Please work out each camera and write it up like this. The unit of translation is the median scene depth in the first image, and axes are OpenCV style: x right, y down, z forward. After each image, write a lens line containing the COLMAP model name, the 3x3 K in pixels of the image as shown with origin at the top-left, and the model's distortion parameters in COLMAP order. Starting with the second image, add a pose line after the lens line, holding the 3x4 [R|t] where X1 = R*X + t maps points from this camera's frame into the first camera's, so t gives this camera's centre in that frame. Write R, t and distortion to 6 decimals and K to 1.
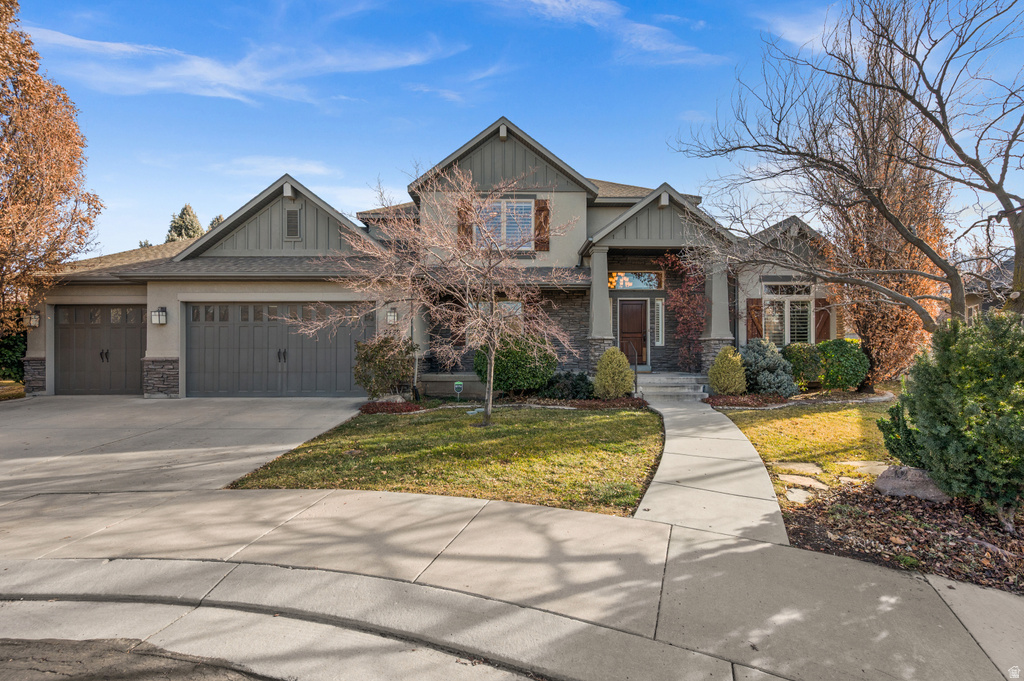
lens RADIAL K [[410.5, 0, 515.2], [0, 410.5, 344.2], [0, 0, 1]] dist [0.001220, 0.000127]
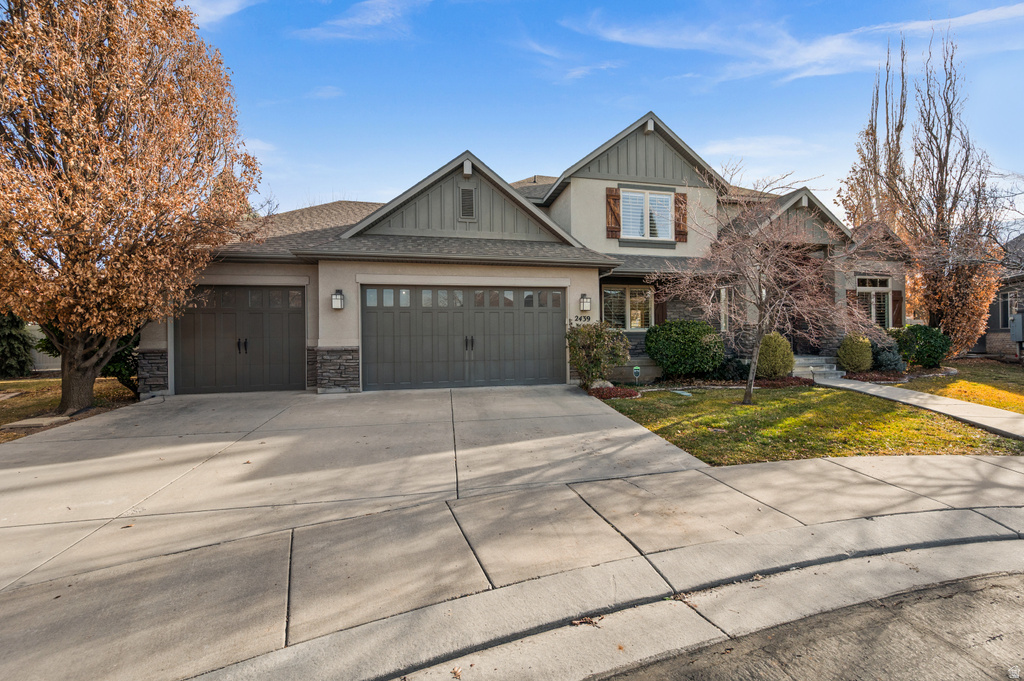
lens RADIAL K [[427.8, 0, 512.9], [0, 427.8, 331.4], [0, 0, 1]] dist [0.001973, 0.000116]
pose [[0.976388, -0.005855, 0.215945, -0.668124], [0.005952, 0.999982, 0.000201, 0.001237], [-0.215942, 0.001089, 0.976406, 0.018101]]
